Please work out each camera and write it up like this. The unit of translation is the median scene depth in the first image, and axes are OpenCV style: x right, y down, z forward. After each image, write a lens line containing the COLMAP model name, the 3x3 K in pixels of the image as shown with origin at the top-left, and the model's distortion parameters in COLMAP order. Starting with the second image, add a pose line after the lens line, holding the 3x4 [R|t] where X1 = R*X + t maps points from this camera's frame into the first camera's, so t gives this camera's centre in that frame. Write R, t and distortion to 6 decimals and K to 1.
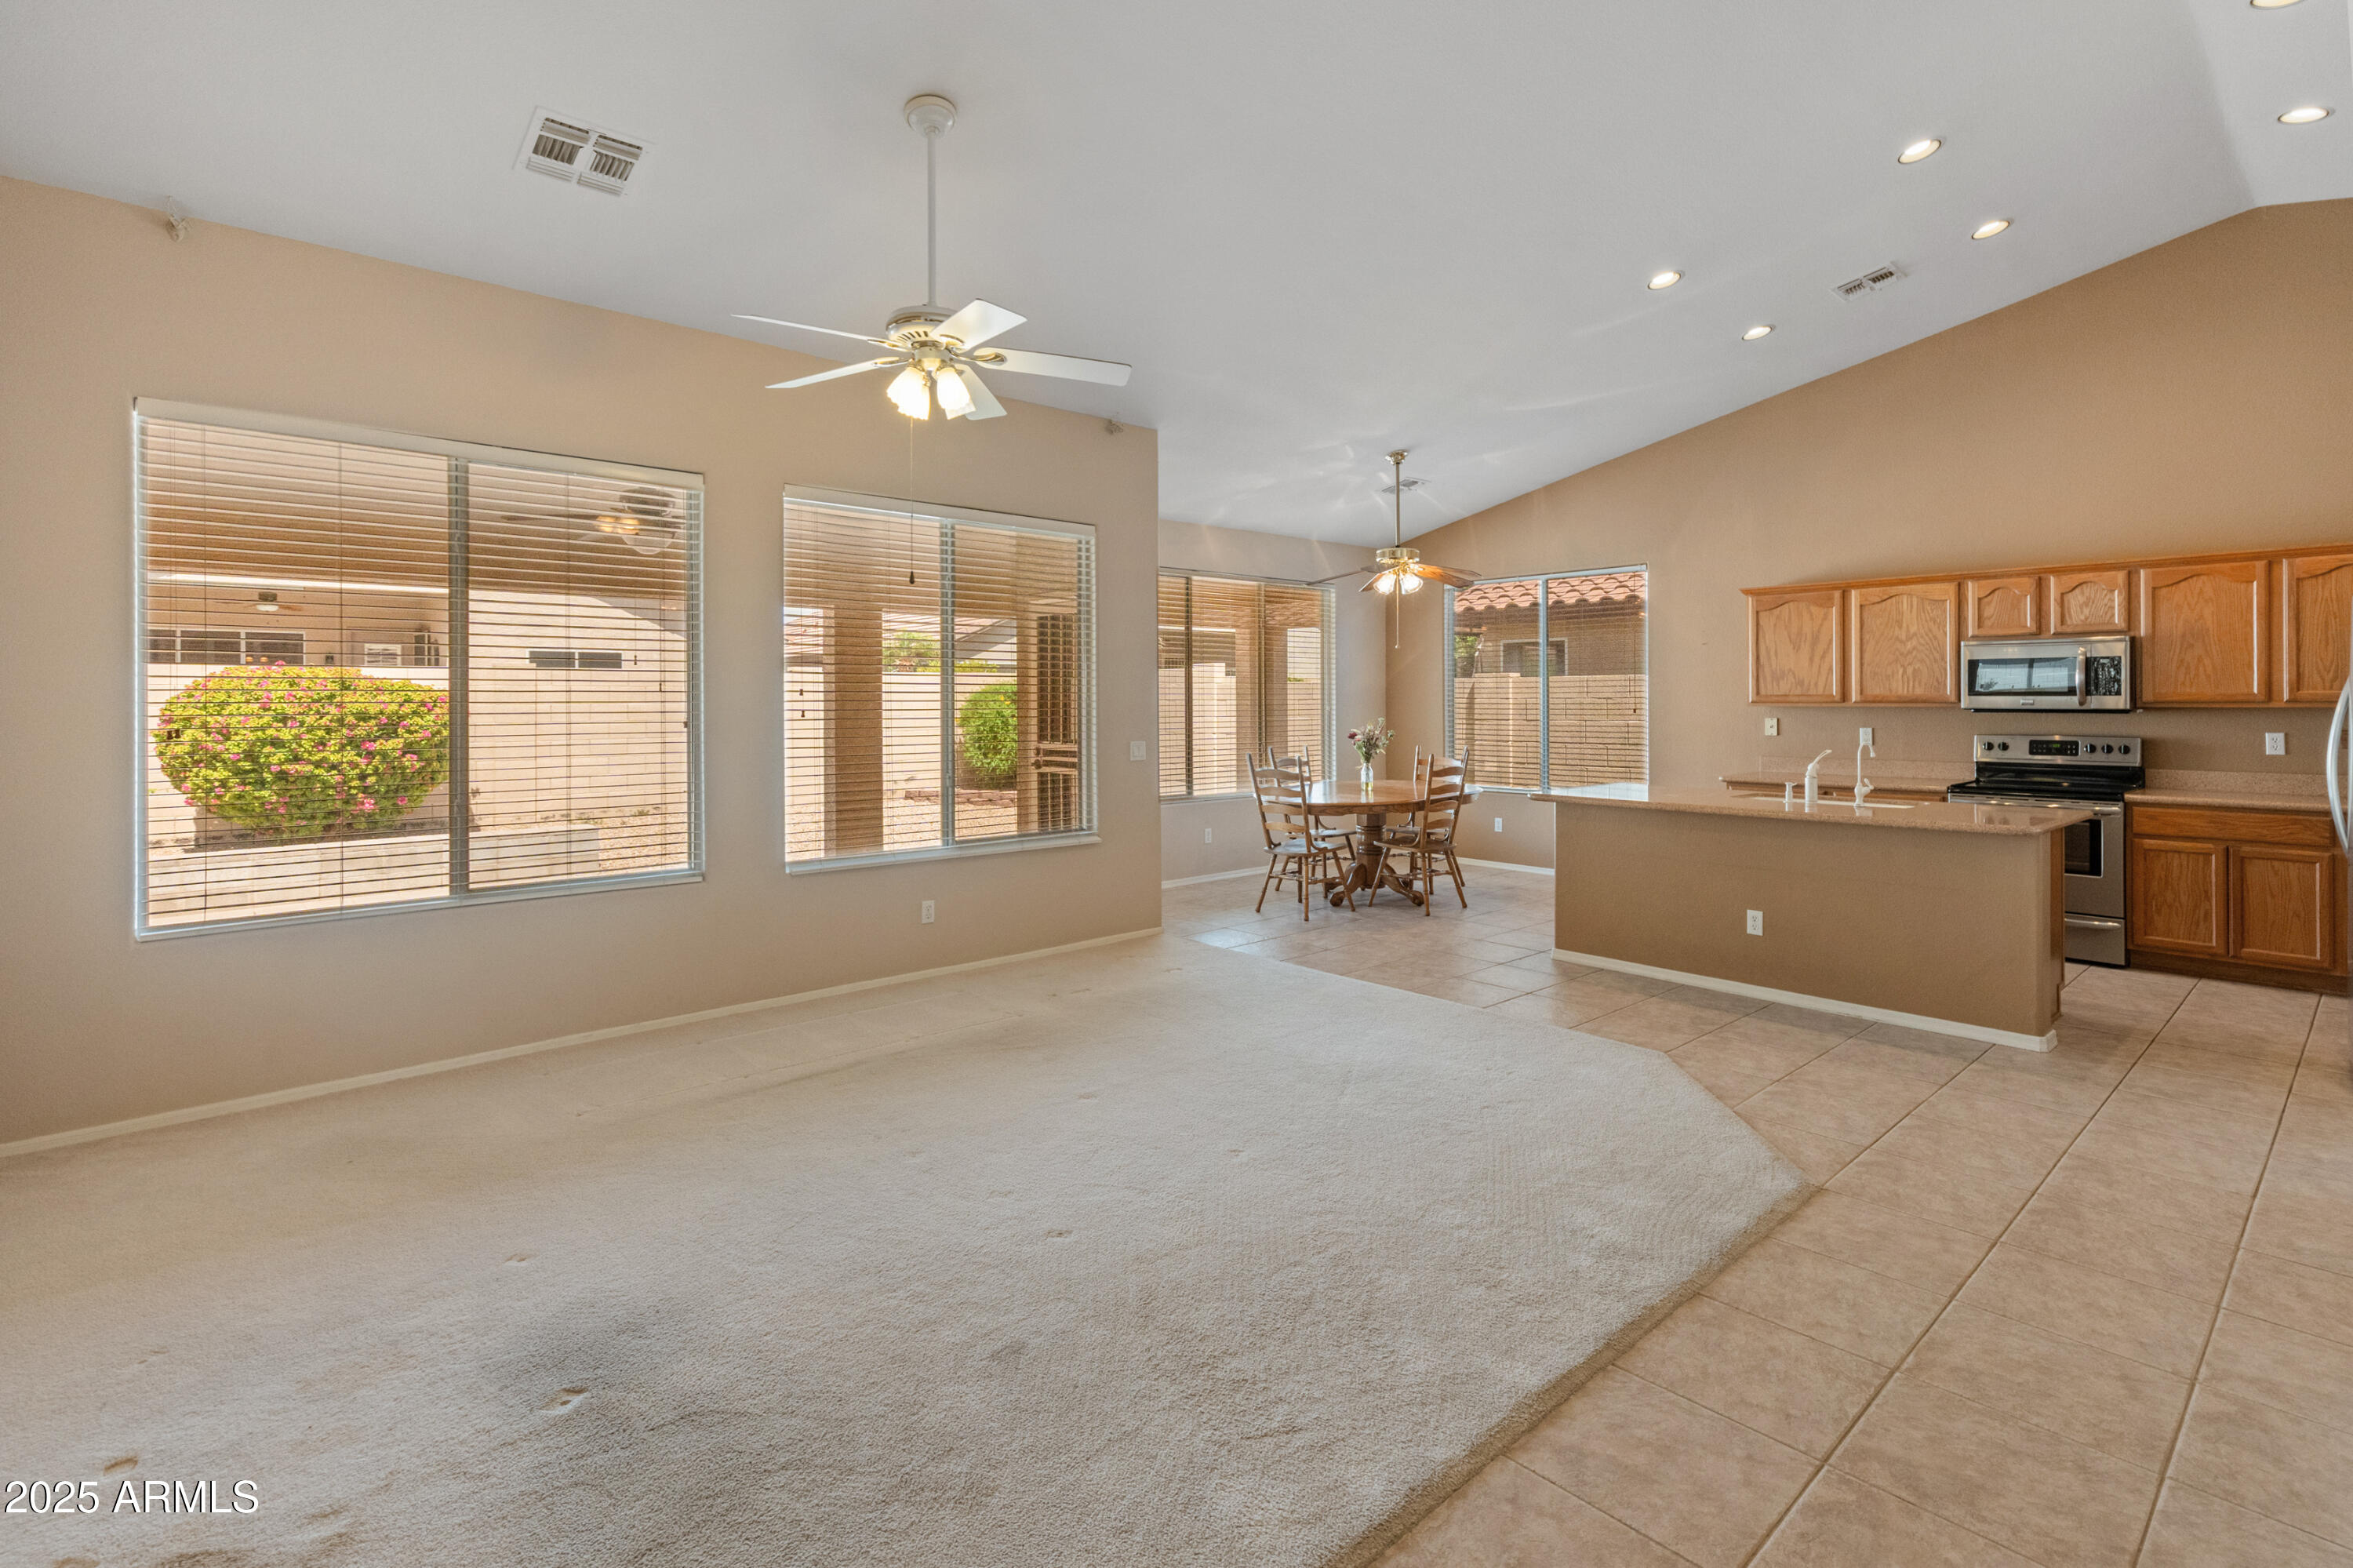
lens RADIAL K [[1100.8, 0, 1188.0], [0, 1100.8, 707.6], [0, 0, 1]] dist [0.010241, -0.002561]
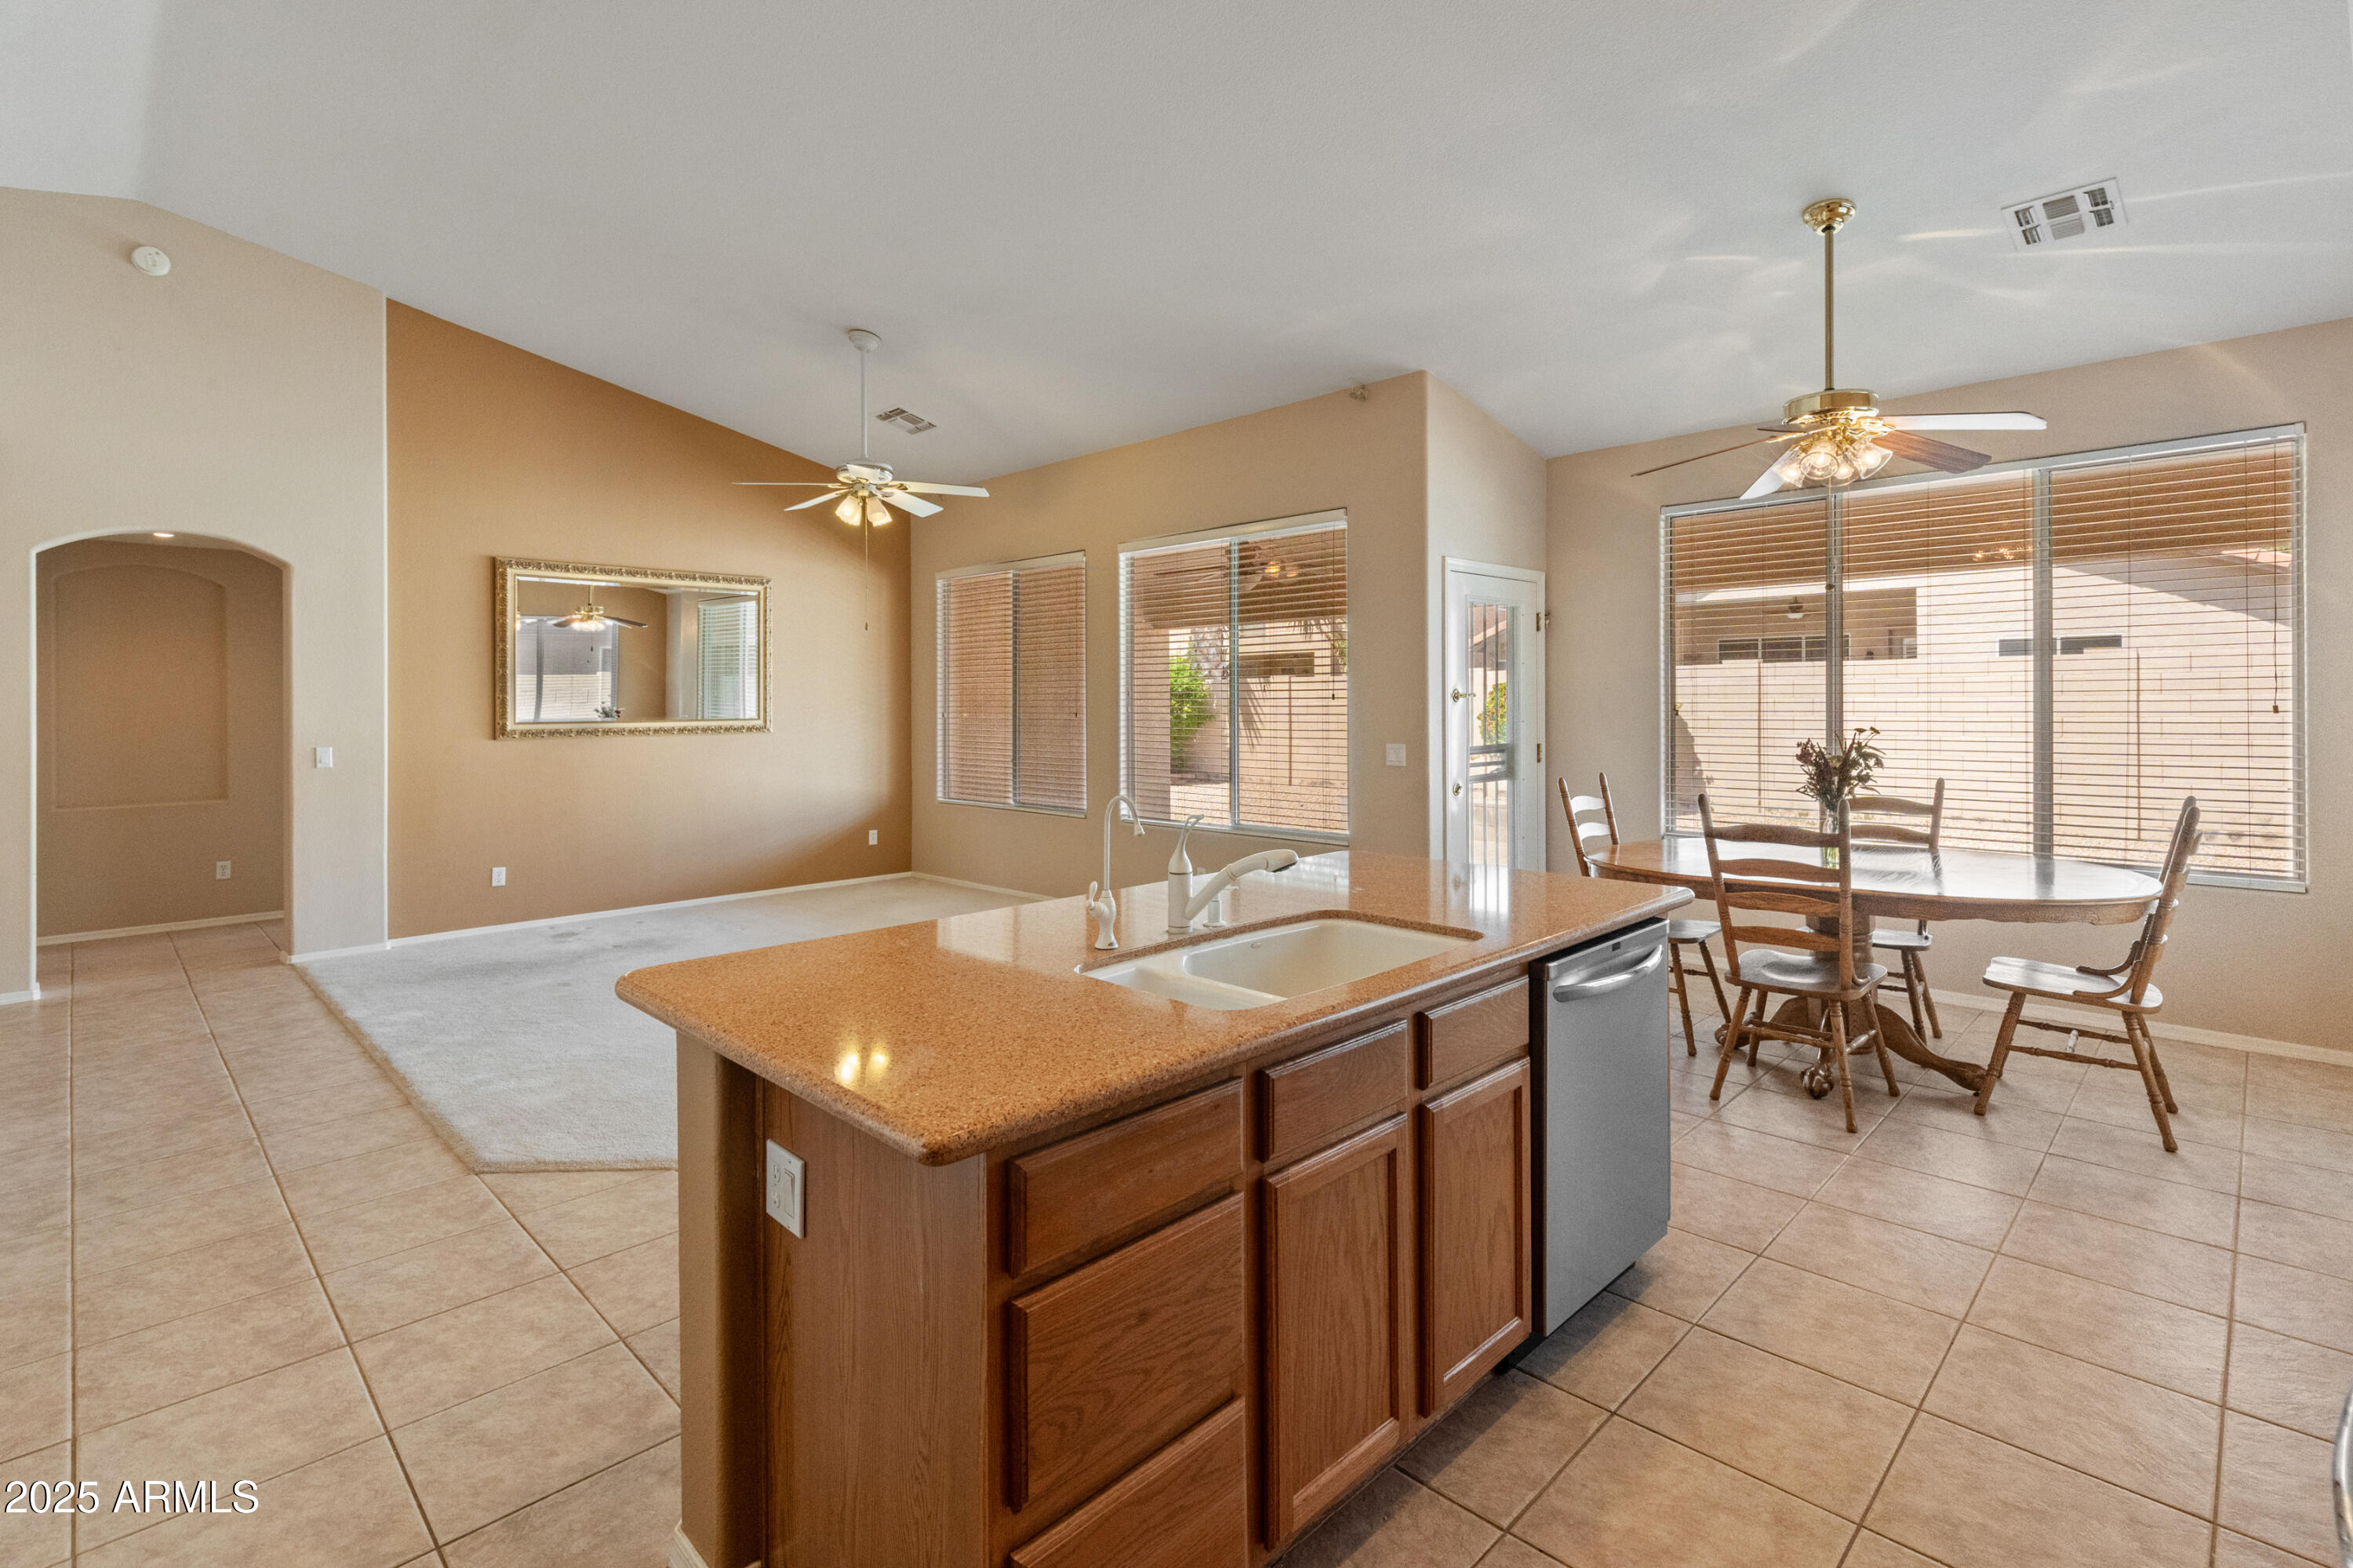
lens RADIAL K [[1100.8, 0, 1190.1], [0, 1100.8, 701.3], [0, 0, 1]] dist [0.010241, -0.002561]
pose [[0.057814, 0.000889, -0.998327, 0.828144], [0.001231, 0.999999, 0.000962, -0.003808], [0.998327, -0.001285, 0.057813, 0.810505]]
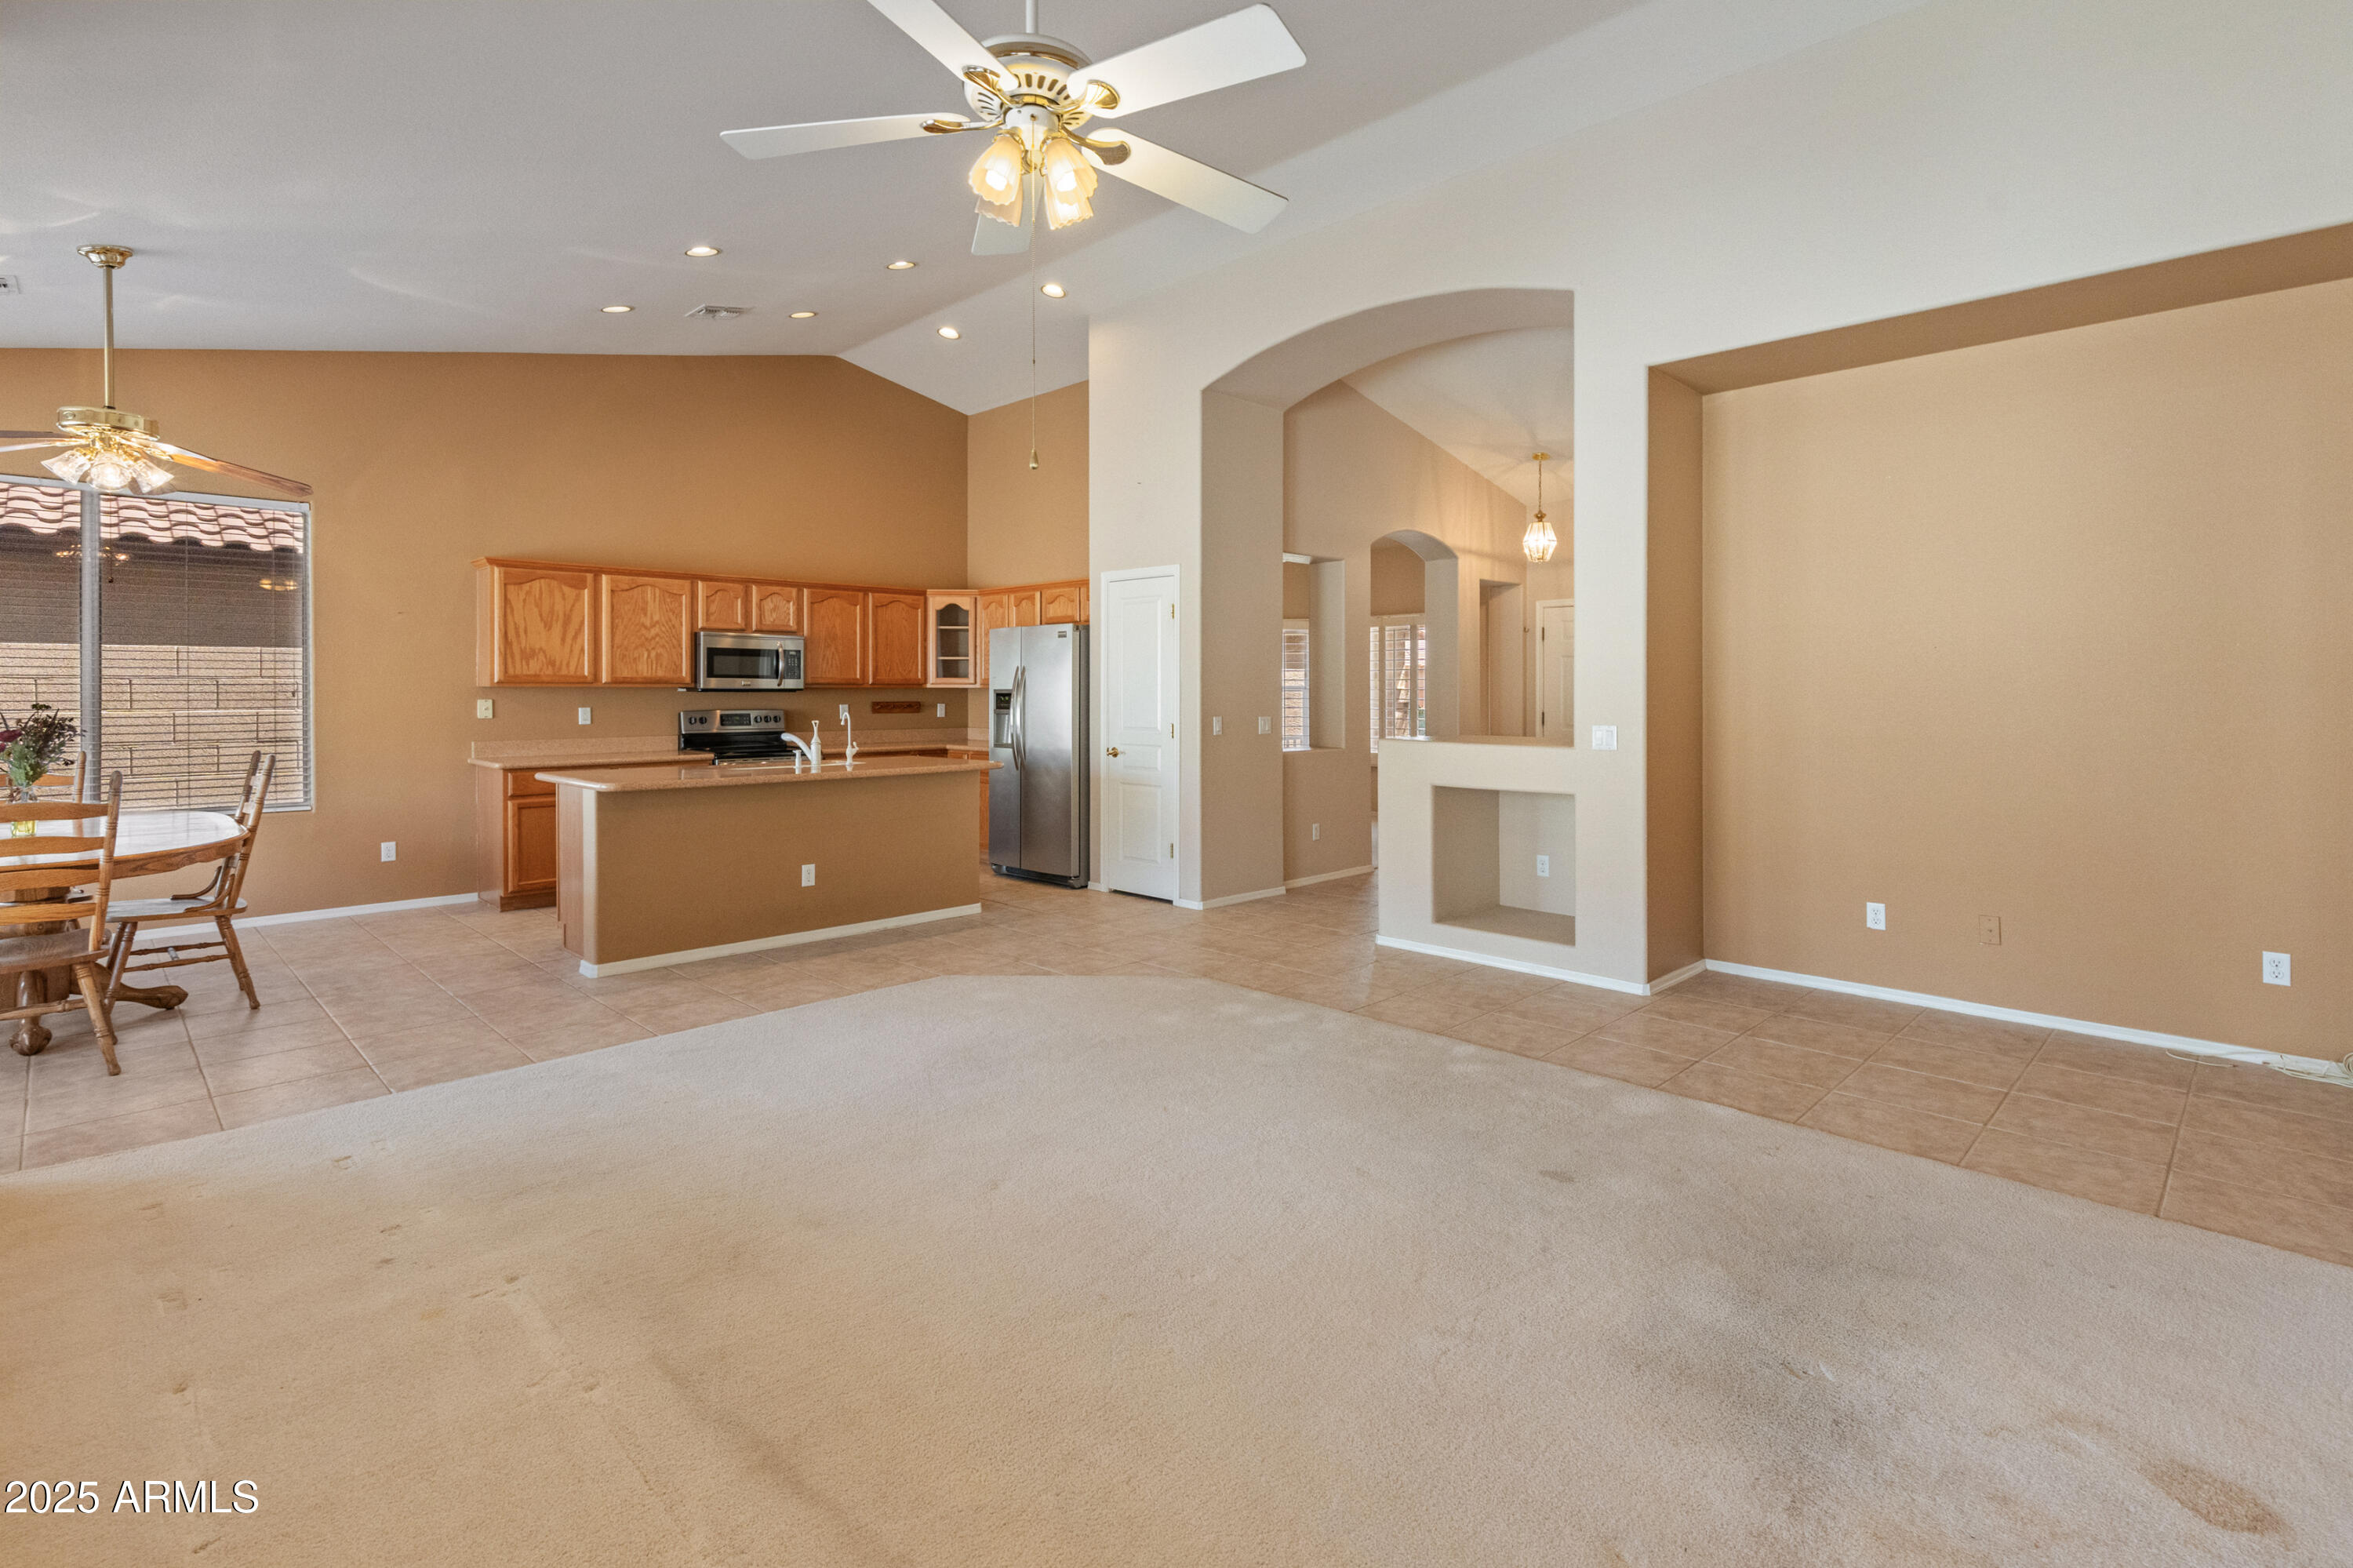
lens RADIAL K [[1100.8, 0, 1201.1], [0, 1100.8, 699.0], [0, 0, 1]] dist [0.010241, -0.002561]
pose [[-0.067582, -0.004414, 0.997704, -0.520086], [0.006430, 0.999968, 0.004860, 0.009949], [-0.997693, 0.006743, -0.067551, 0.556053]]
